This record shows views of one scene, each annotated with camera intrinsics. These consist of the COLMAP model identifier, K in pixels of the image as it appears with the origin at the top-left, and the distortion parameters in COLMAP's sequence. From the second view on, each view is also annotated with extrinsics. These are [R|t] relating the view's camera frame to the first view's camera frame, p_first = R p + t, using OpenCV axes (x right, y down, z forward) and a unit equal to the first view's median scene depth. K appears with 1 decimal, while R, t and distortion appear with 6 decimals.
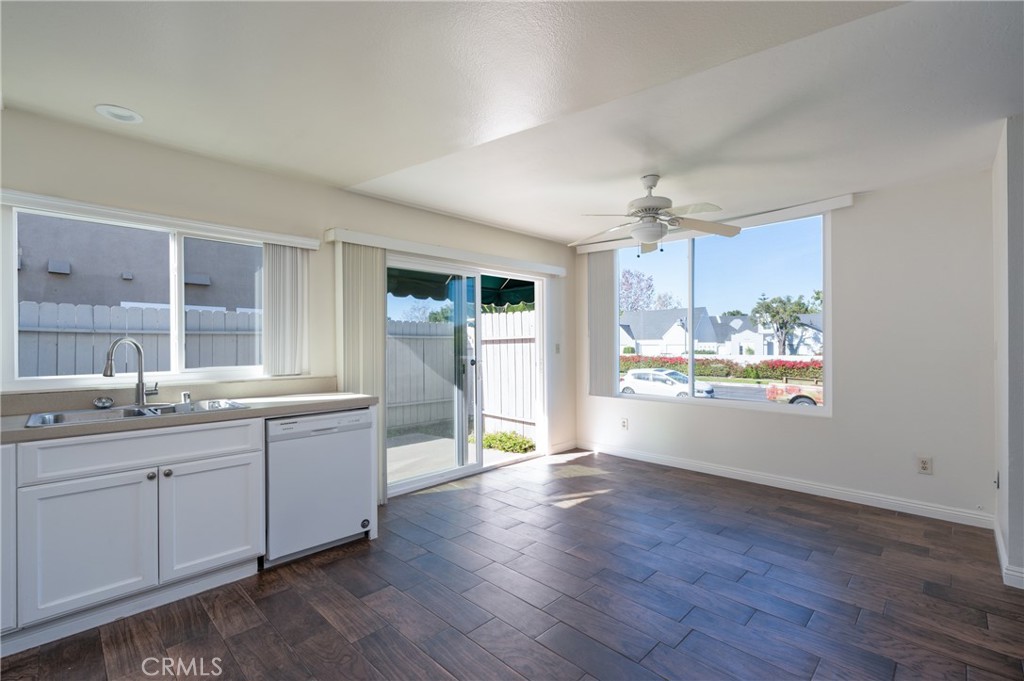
lens RADIAL K [[455.4, 0, 514.0], [0, 455.4, 343.0], [0, 0, 1]] dist [0.000604, -0.000653]
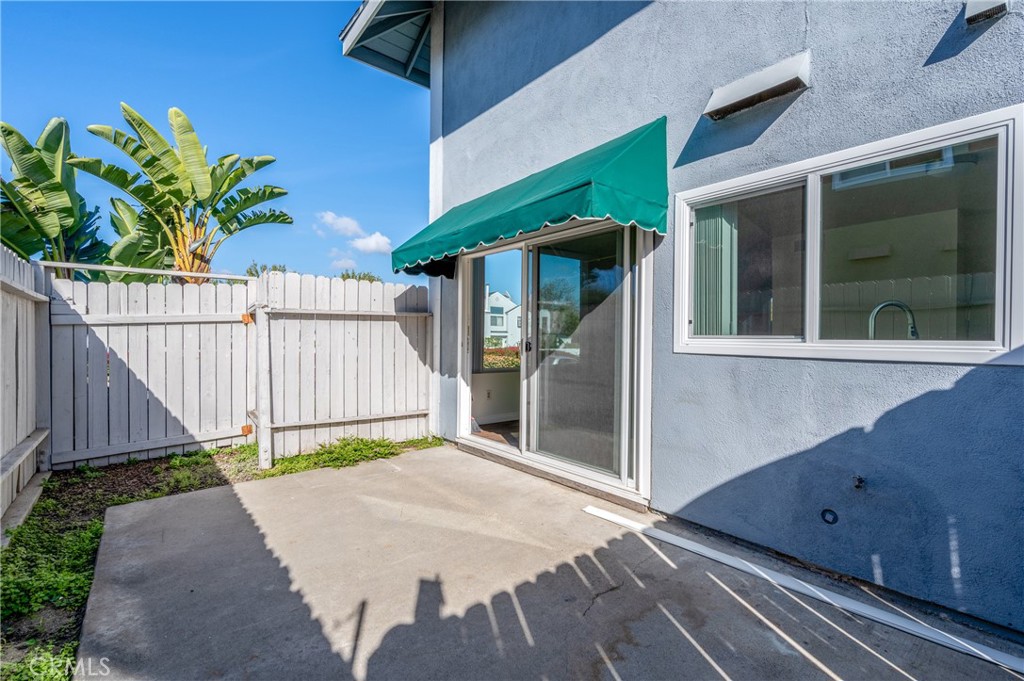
lens RADIAL K [[455.4, 0, 513.9], [0, 455.4, 344.7], [0, 0, 1]] dist [0.000604, -0.000653]
pose [[0.115533, -0.008217, 0.993270, -1.055470], [-0.007913, 0.999926, 0.009193, 0.048615], [-0.993272, -0.008921, 0.115459, 0.948998]]
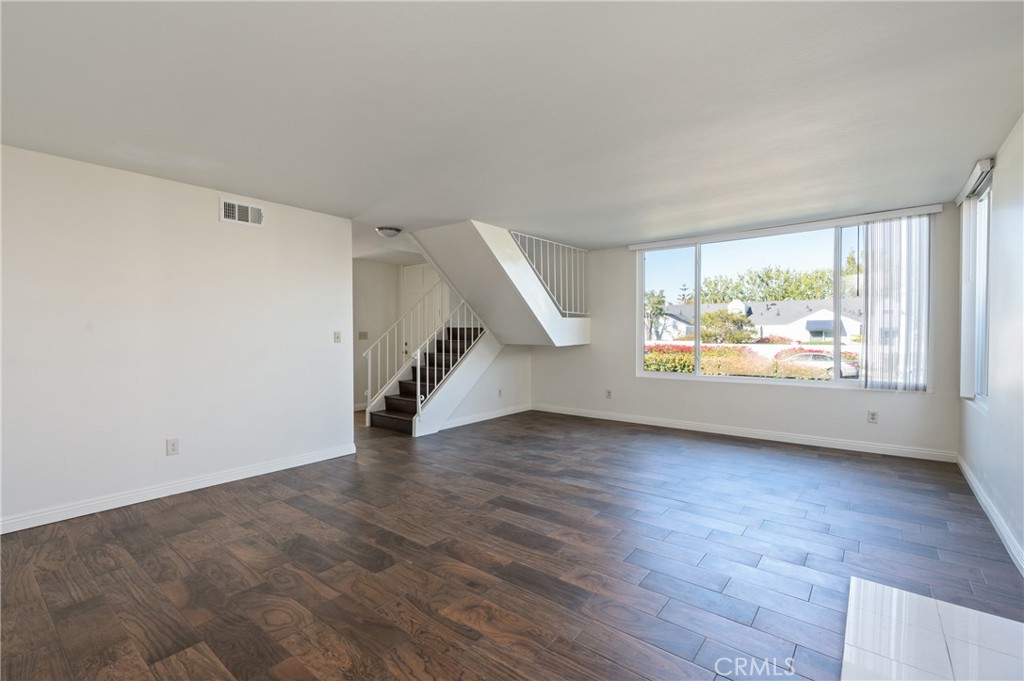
lens RADIAL K [[455.4, 0, 515.5], [0, 455.4, 338.9], [0, 0, 1]] dist [0.000604, -0.000653]
pose [[0.994829, -0.004019, 0.101489, 1.156896], [0.001965, 0.999791, 0.020333, -0.018408], [-0.101550, -0.020029, 0.994629, -1.384699]]
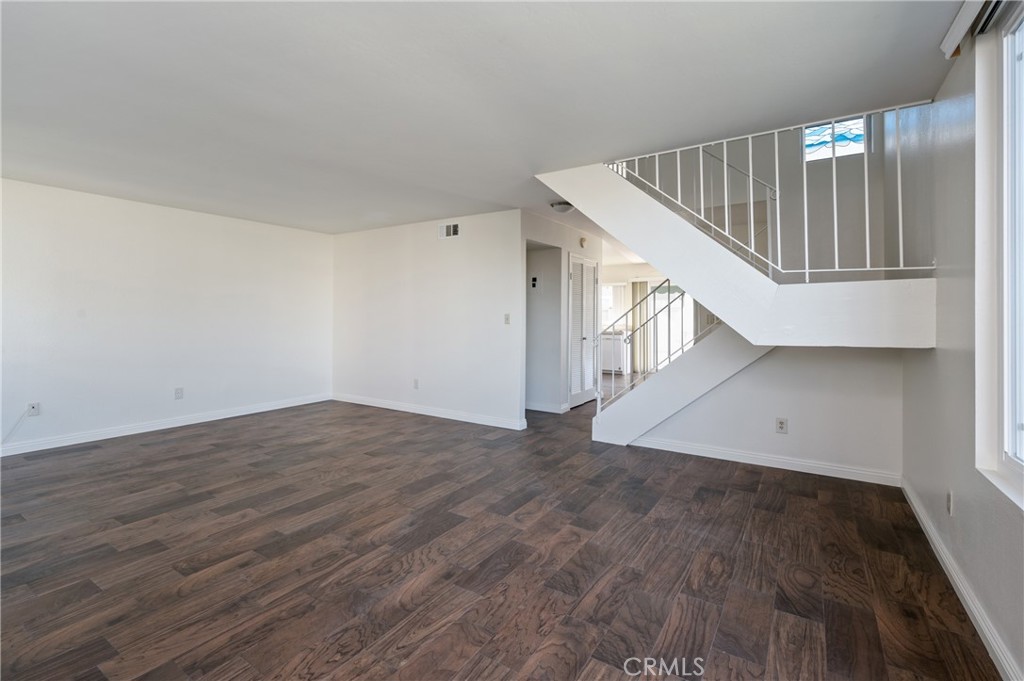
lens RADIAL K [[455.4, 0, 512.1], [0, 455.4, 313.8], [0, 0, 1]] dist [0.000604, -0.000653]
pose [[0.199231, -0.000113, -0.979953, 2.101387], [0.000887, 1.000000, 0.000065, -0.014858], [0.979952, -0.000882, 0.199231, -0.408619]]
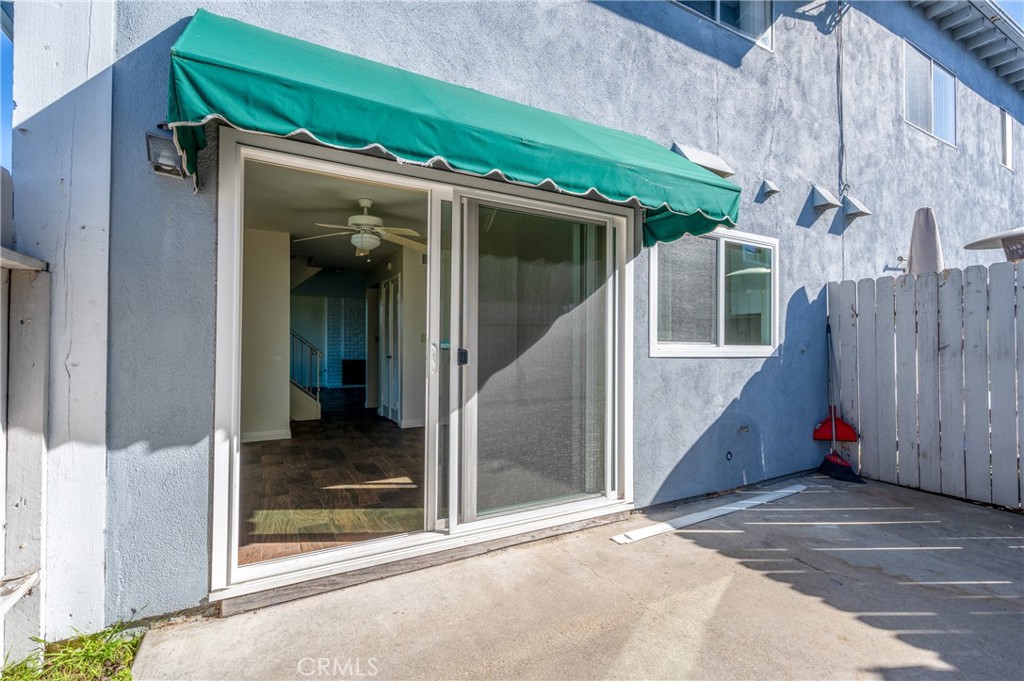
lens RADIAL K [[455.4, 0, 510.0], [0, 455.4, 342.3], [0, 0, 1]] dist [0.000604, -0.000653]
pose [[-0.954490, 0.002853, 0.298230, -0.350878], [-0.000587, 0.999934, -0.011442, 0.049233], [-0.298243, -0.011096, -0.954425, 1.576579]]
